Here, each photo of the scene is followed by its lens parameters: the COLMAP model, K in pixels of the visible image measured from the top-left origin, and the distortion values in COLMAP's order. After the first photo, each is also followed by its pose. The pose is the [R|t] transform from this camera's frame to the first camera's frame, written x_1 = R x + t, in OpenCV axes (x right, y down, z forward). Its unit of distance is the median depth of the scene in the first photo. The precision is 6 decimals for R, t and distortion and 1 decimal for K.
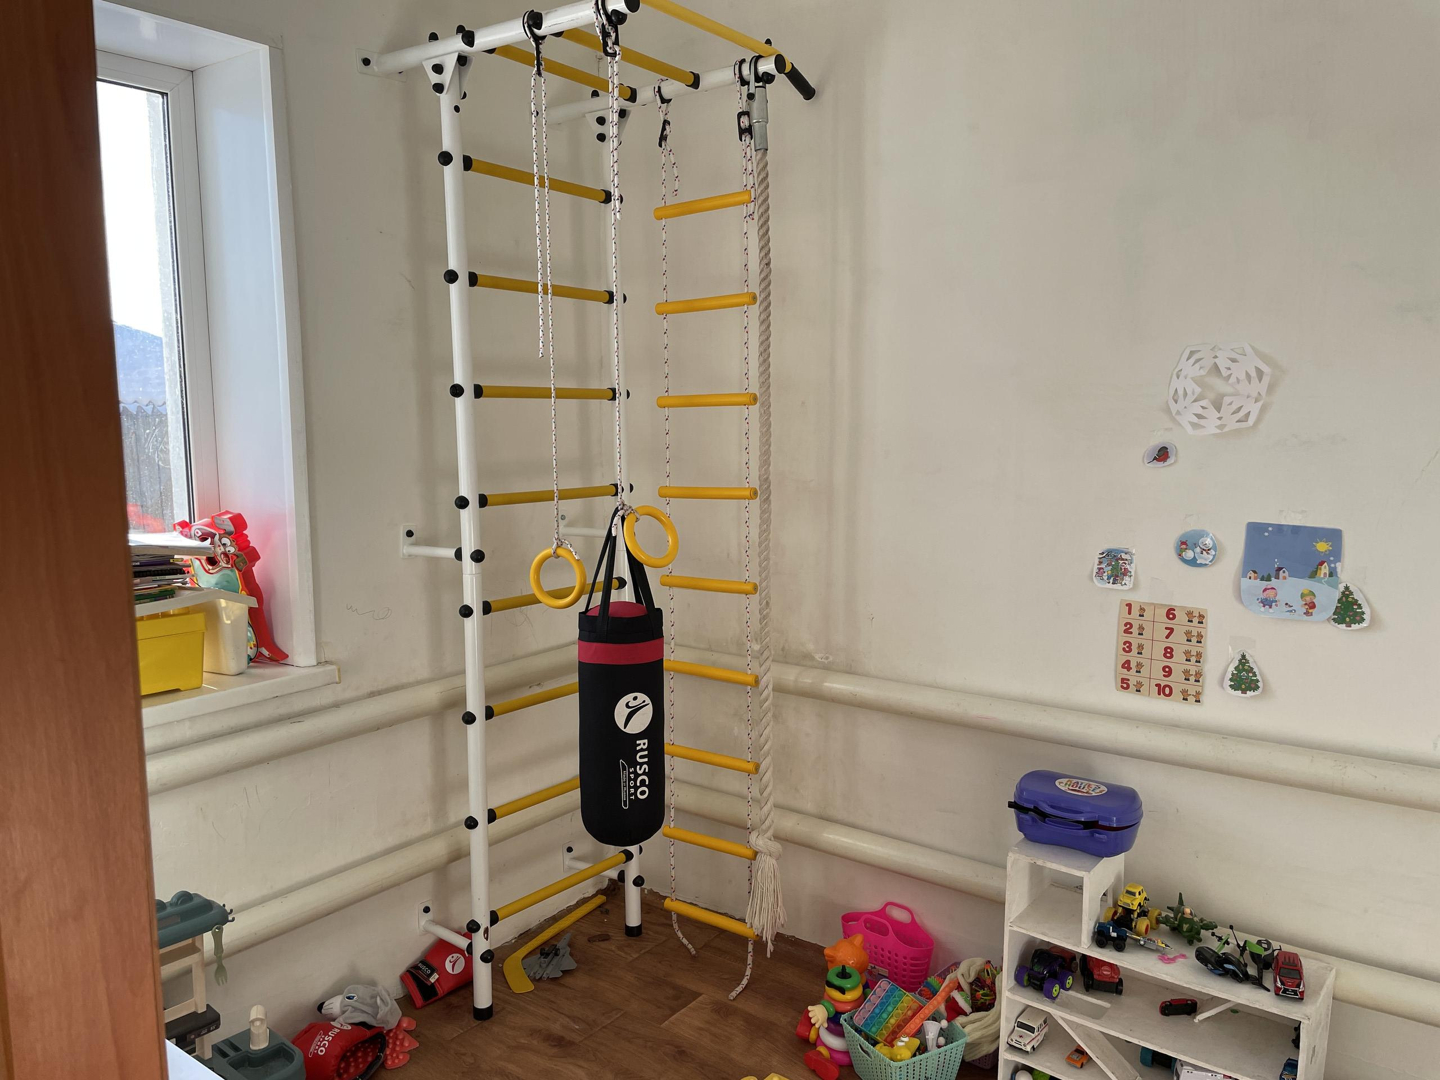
lens RADIAL K [[1100.7, 0, 721.9], [0, 1100.7, 538.3], [0, 0, 1]] dist [0.075755, -0.023382]
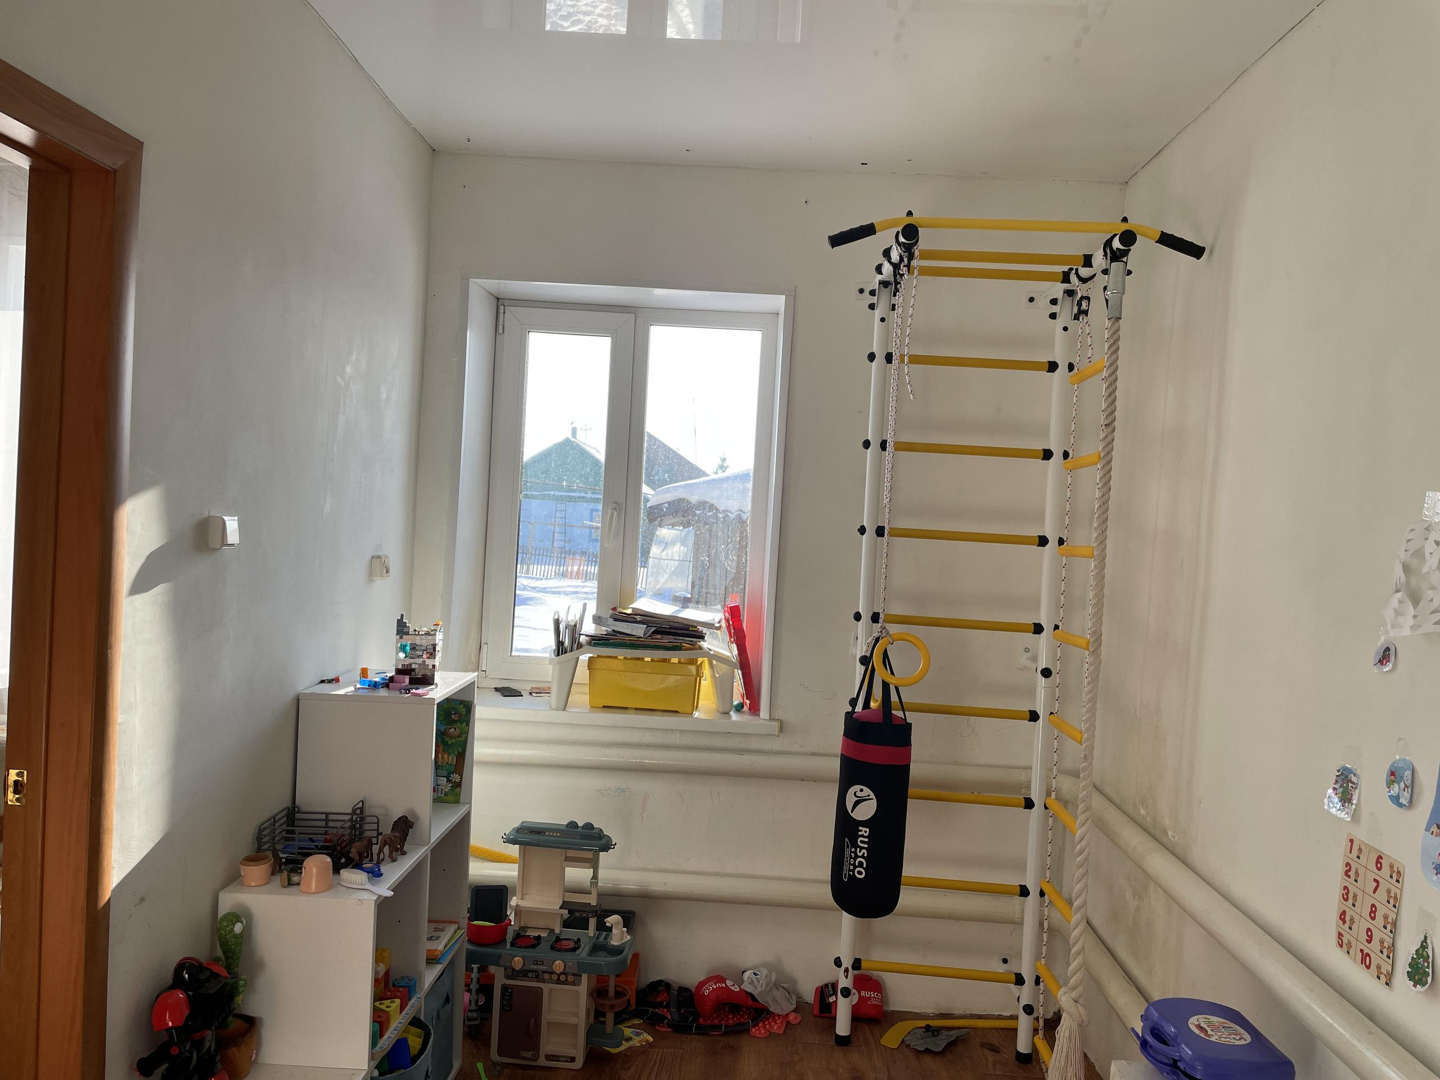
lens RADIAL K [[1100.7, 0, 725.2], [0, 1100.7, 541.4], [0, 0, 1]] dist [0.075755, -0.023382]
pose [[0.570730, 0.061350, -0.818843, 0.795656], [-0.152435, 0.987788, -0.032239, -0.059961], [0.806865, 0.143220, 0.573112, 0.152004]]
